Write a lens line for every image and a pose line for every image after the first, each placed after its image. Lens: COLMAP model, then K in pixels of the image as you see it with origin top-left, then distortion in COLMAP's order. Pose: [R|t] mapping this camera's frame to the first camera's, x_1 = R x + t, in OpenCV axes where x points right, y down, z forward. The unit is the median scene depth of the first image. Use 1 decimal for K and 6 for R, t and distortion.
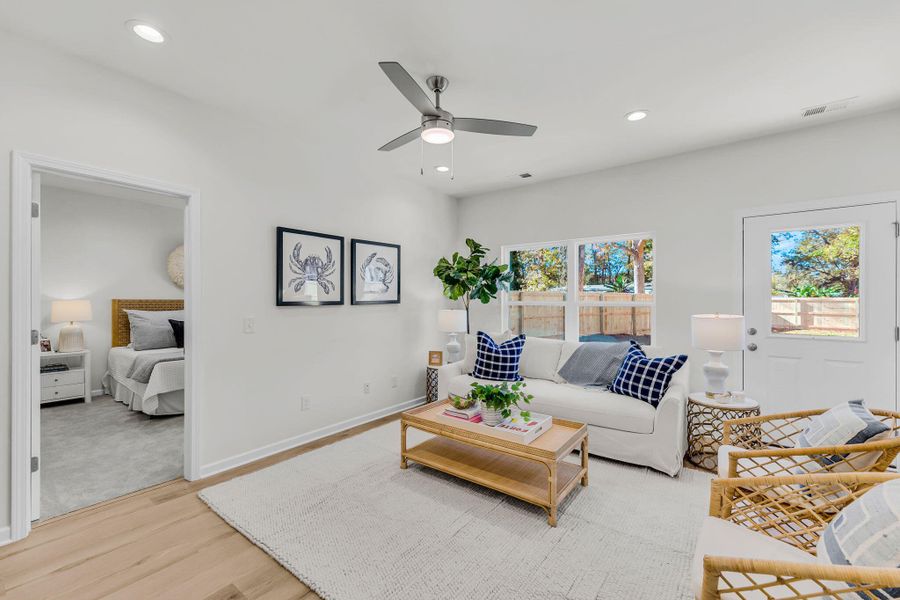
lens RADIAL K [[370.3, 0, 450.3], [0, 370.3, 306.6], [0, 0, 1]] dist [0.002696, -0.000541]
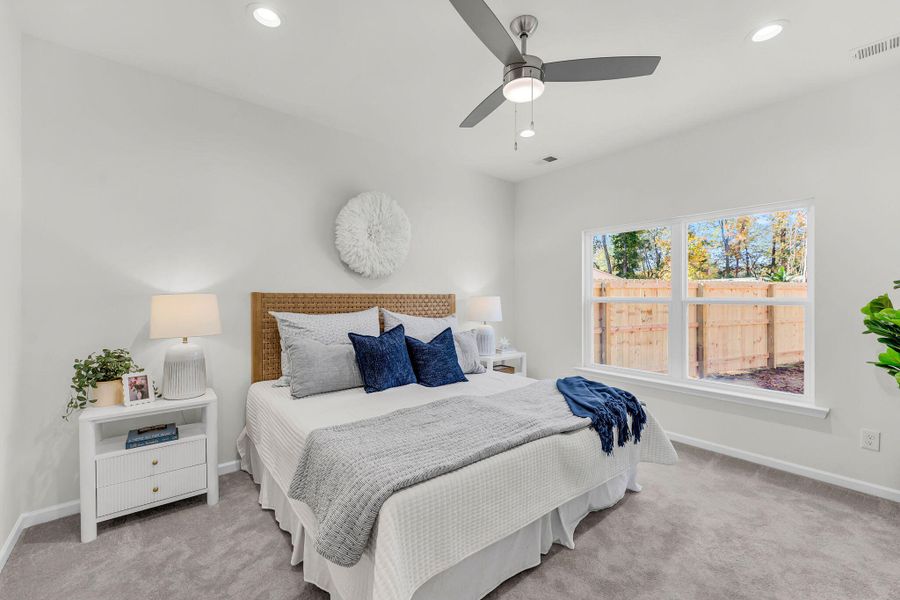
lens RADIAL K [[370.3, 0, 452.1], [0, 370.3, 301.8], [0, 0, 1]] dist [0.002696, -0.000541]
pose [[0.980855, 0.002673, -0.194720, -0.526842], [-0.003505, 0.999986, -0.003928, -0.005091], [0.194707, 0.004535, 0.980851, 0.534856]]
